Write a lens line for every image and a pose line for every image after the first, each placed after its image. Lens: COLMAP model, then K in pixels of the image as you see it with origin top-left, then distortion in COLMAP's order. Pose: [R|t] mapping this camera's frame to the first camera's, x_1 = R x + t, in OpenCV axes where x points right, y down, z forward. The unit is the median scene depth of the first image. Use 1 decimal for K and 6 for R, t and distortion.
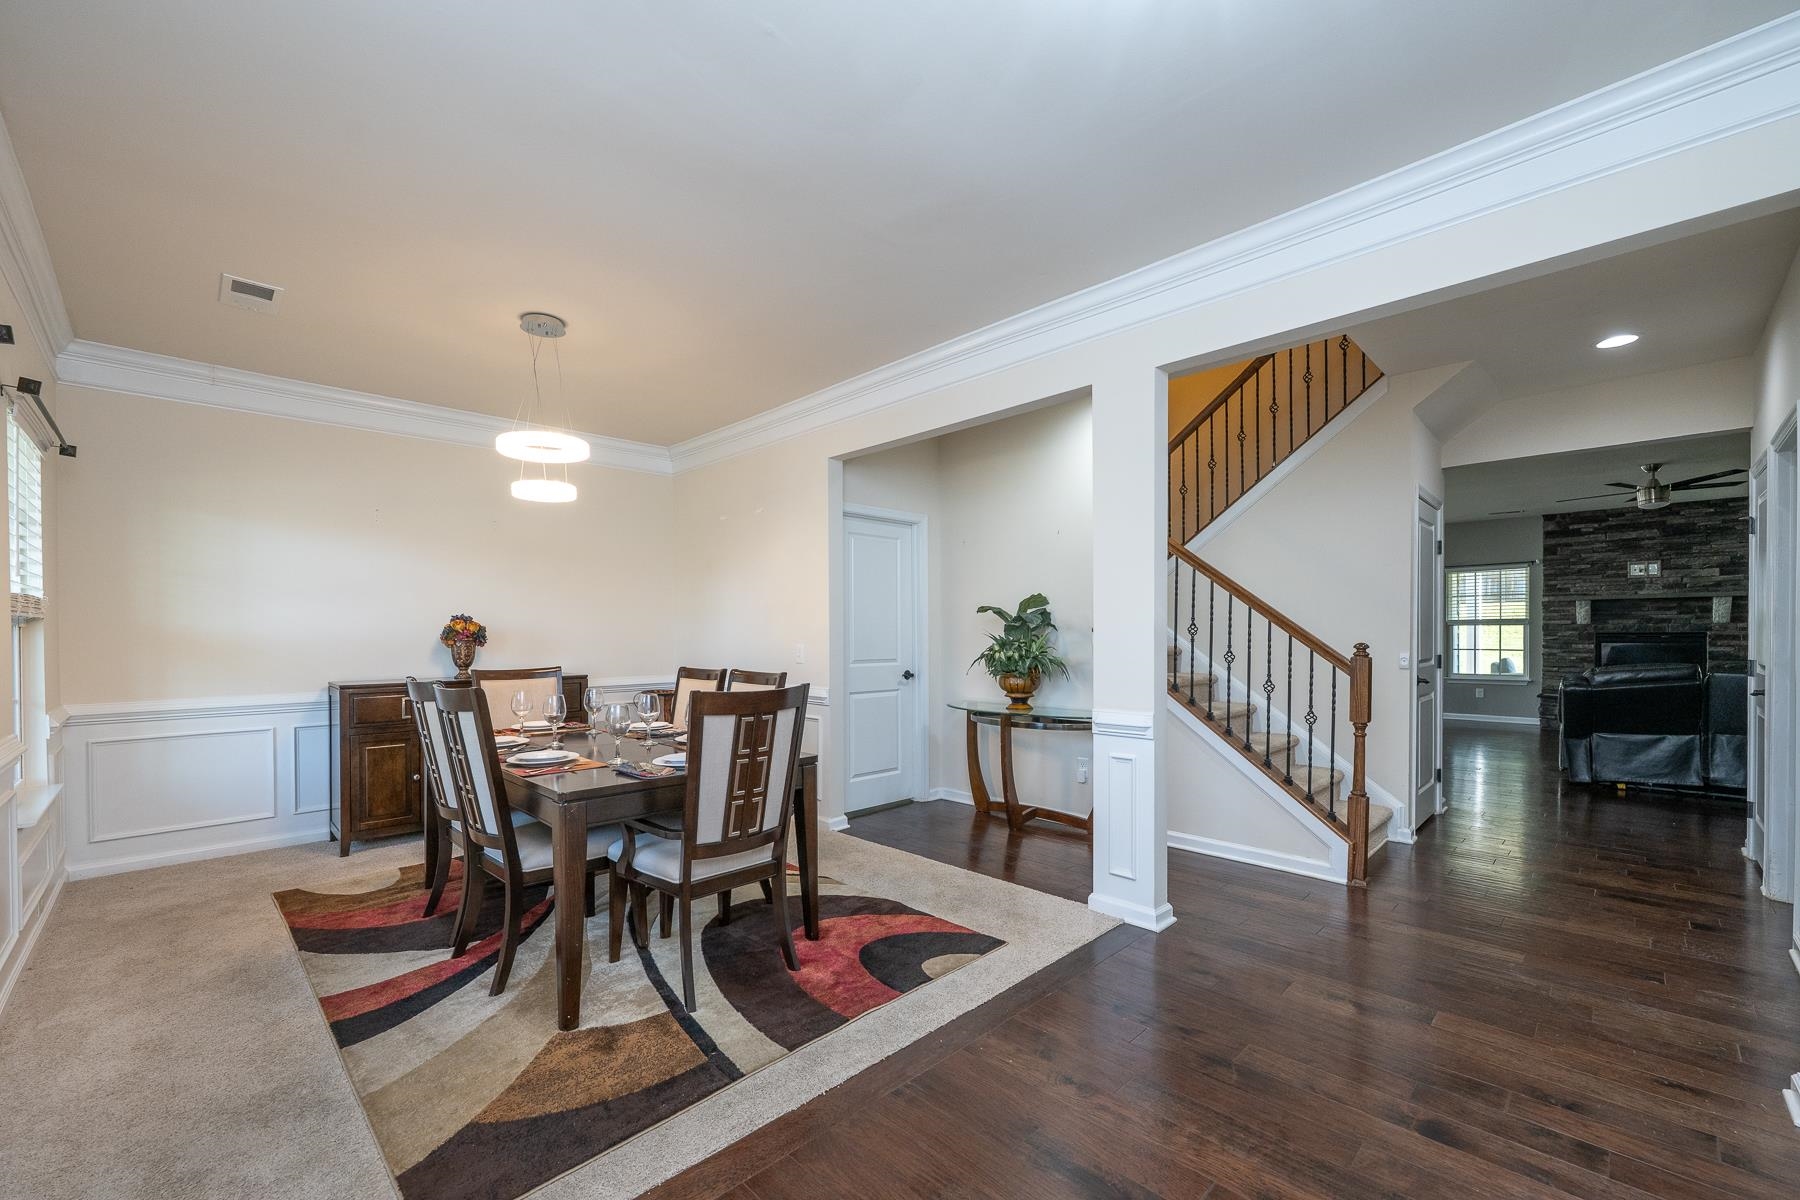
lens RADIAL K [[737.8, 0, 889.0], [0, 737.8, 638.1], [0, 0, 1]] dist [0.000313, 0.001269]
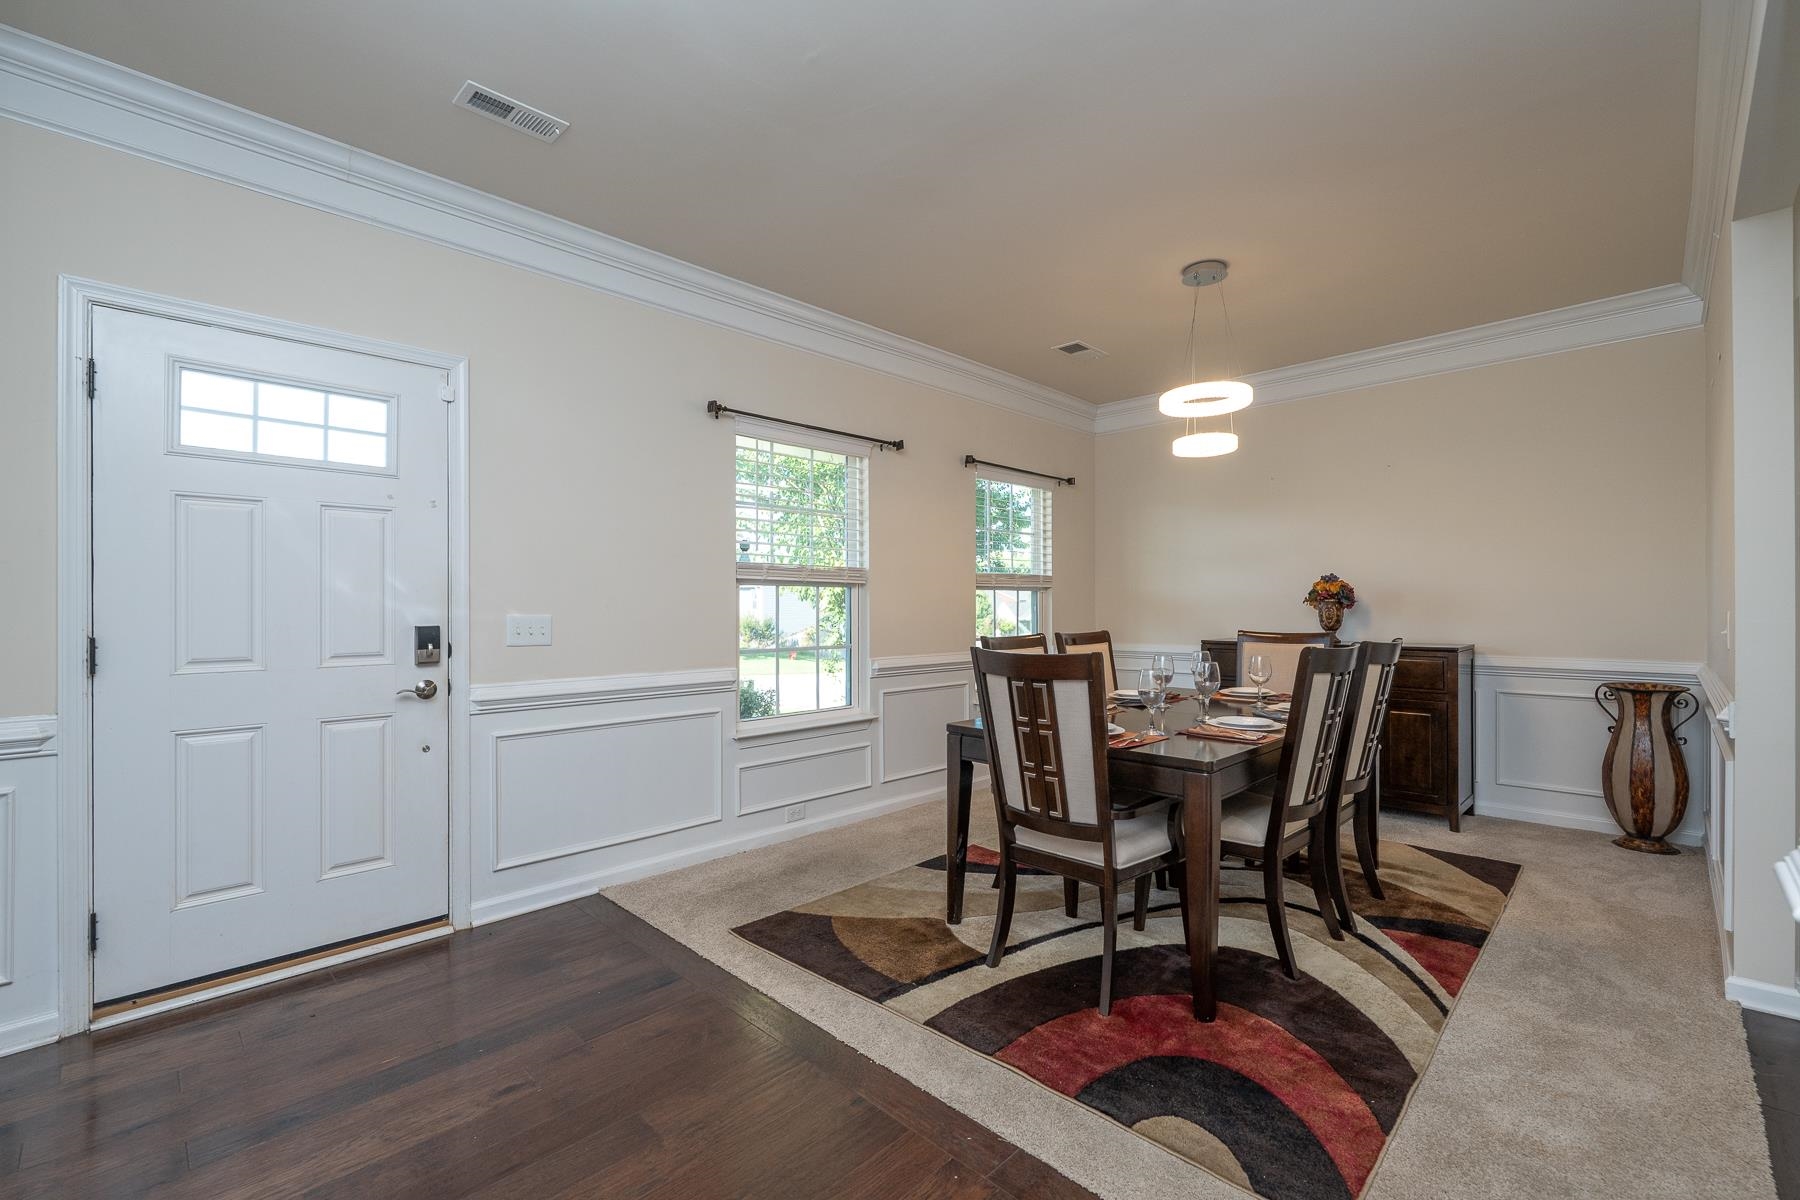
lens RADIAL K [[751.8, 0, 884.5], [0, 751.8, 612.3], [0, 0, 1]] dist [0.001797, -0.000420]
pose [[0.013817, 0.012813, -0.999822, 0.623023], [-0.001781, 0.999917, 0.012790, 0.008564], [0.999903, 0.001604, 0.013838, 0.697047]]
